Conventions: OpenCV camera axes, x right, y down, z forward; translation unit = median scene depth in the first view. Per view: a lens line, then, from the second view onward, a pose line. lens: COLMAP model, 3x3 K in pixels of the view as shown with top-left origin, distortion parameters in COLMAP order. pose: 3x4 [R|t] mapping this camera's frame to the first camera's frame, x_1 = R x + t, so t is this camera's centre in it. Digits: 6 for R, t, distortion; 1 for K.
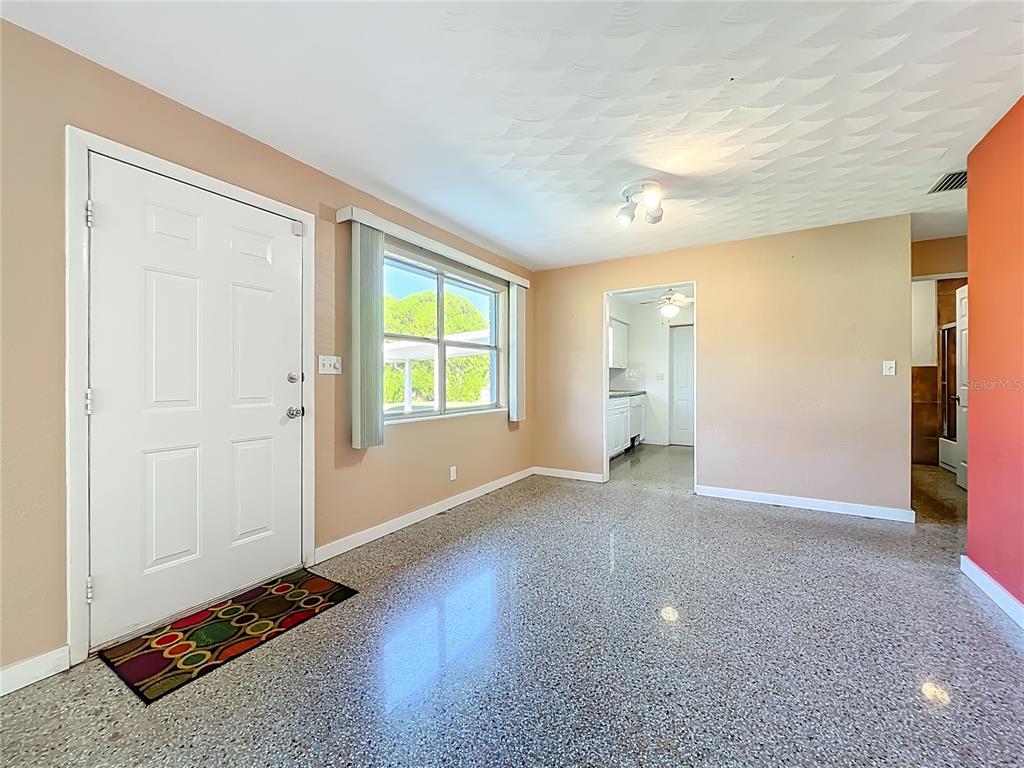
lens RADIAL K [[414.1, 0, 508.1], [0, 414.1, 379.6], [0, 0, 1]] dist [0.000413, 0.000388]
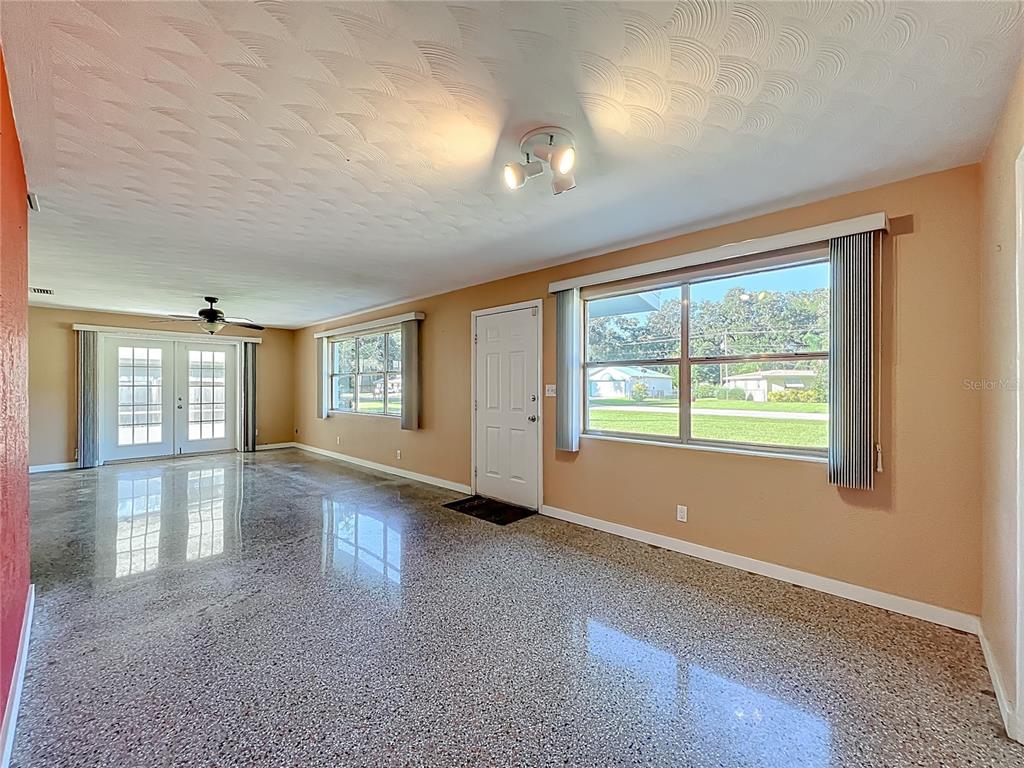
lens RADIAL K [[414.1, 0, 510.8], [0, 414.1, 382.2], [0, 0, 1]] dist [0.000413, 0.000388]
pose [[-0.204670, -0.004976, -0.978818, 0.707541], [-0.003188, 0.999985, -0.004417, -0.037756], [0.978826, 0.002216, -0.204683, 0.748340]]
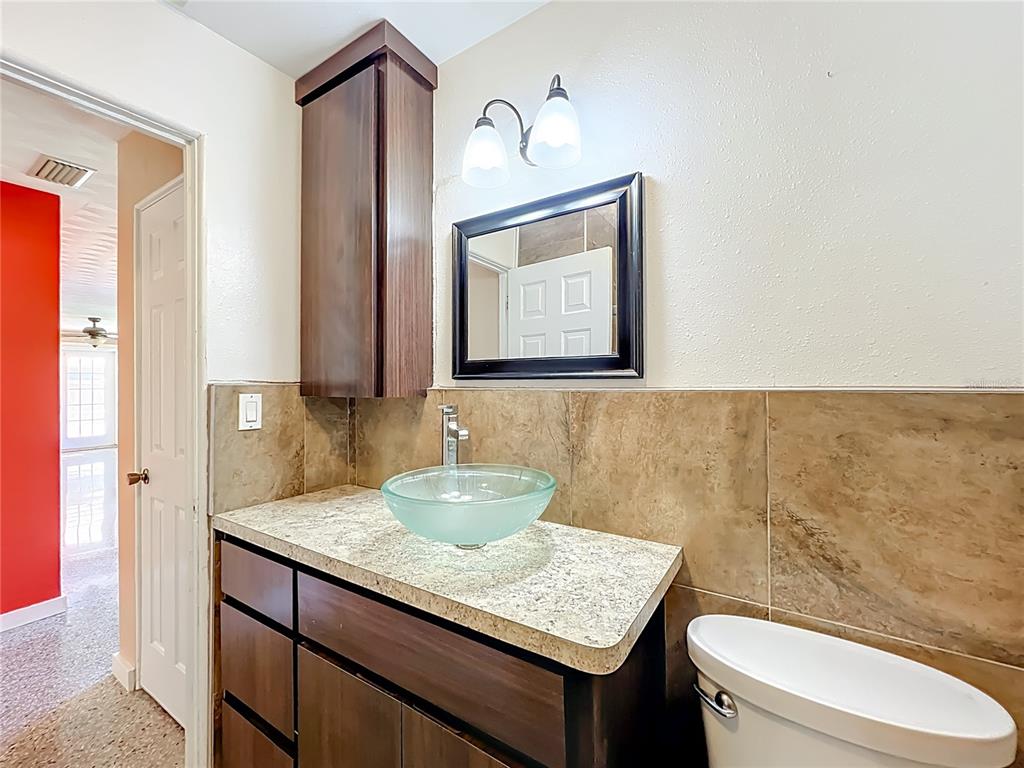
lens RADIAL K [[414.1, 0, 513.7], [0, 414.1, 384.1], [0, 0, 1]] dist [0.000413, 0.000388]
pose [[-0.019058, -0.001638, -0.999817, 1.218613], [0.002469, 0.999996, -0.001685, -0.044044], [0.999815, -0.002501, -0.019053, 1.231550]]
